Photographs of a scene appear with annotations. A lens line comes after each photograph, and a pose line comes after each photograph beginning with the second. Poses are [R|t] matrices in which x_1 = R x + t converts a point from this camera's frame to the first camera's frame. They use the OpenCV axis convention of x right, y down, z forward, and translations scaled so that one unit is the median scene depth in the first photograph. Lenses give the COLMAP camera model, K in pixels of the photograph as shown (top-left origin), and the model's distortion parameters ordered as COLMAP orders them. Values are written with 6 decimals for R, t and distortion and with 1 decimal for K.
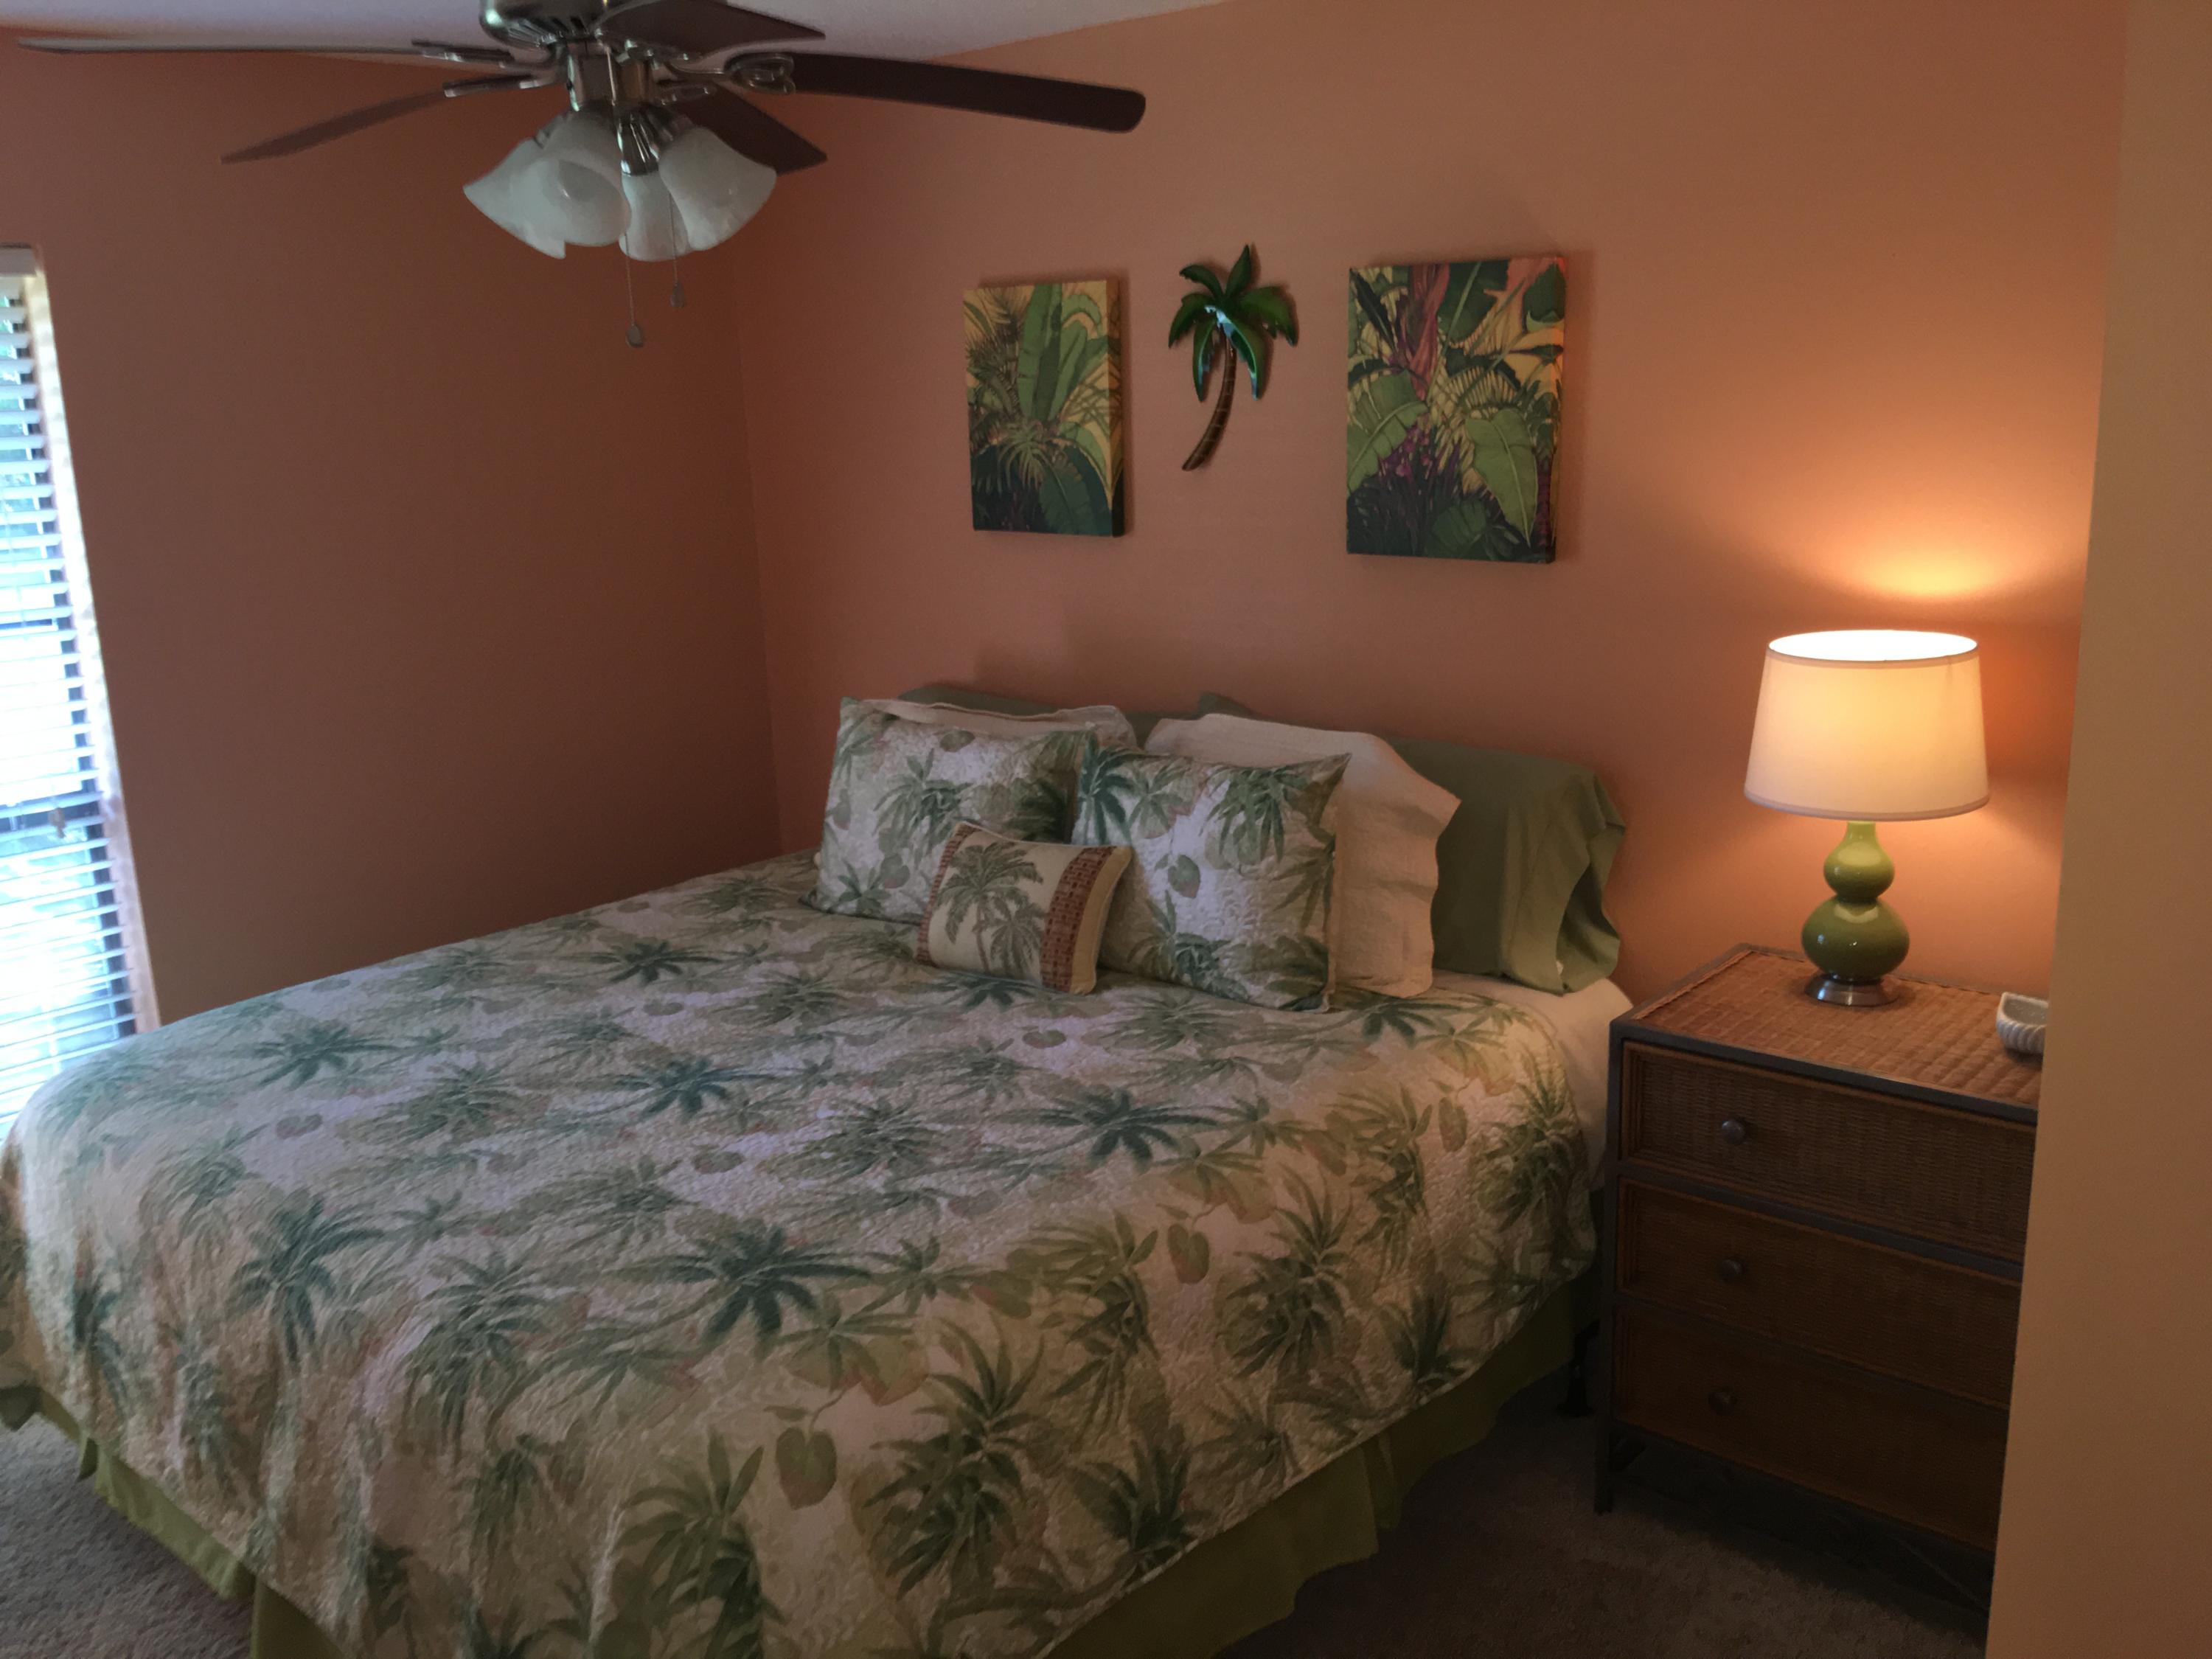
lens RADIAL K [[1880.7, 0, 1106.0], [0, 1880.7, 829.5], [0, 0, 1]] dist [0.075557, -0.144663]
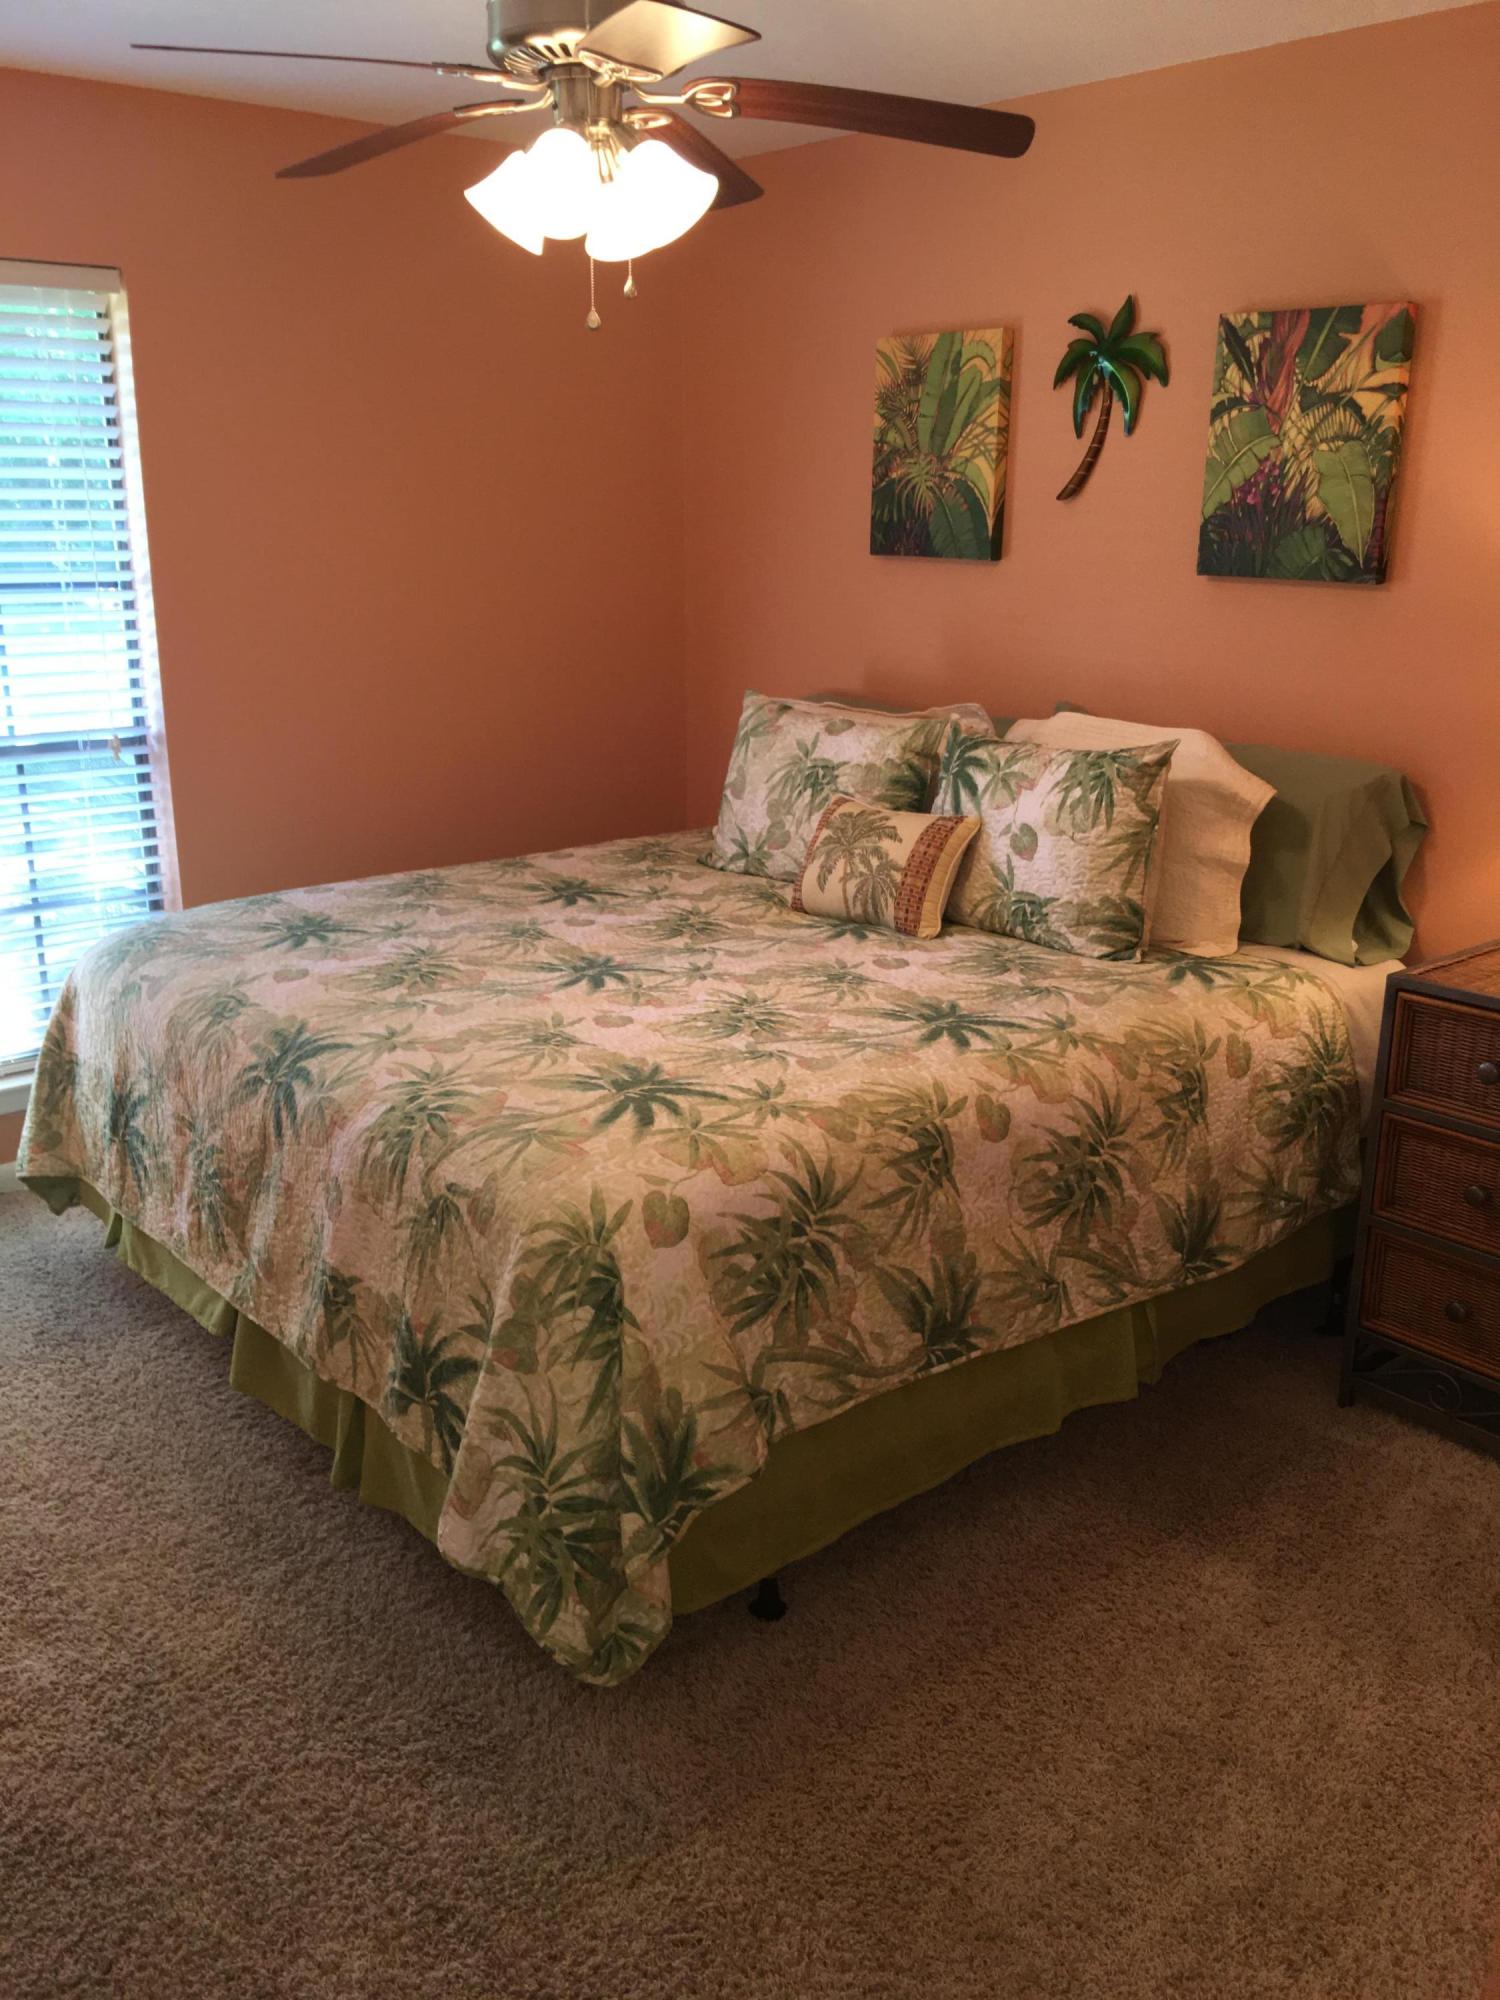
lens RADIAL K [[1703.5, 0, 750.0], [0, 1703.5, 1000.0], [0, 0, 1]] dist [0.069490, -0.134605]
pose [[0.987943, 0.078491, -0.133444, 0.024863], [-0.071801, 0.995943, 0.054234, 0.083731], [0.137160, -0.043999, 0.989571, -0.072265]]
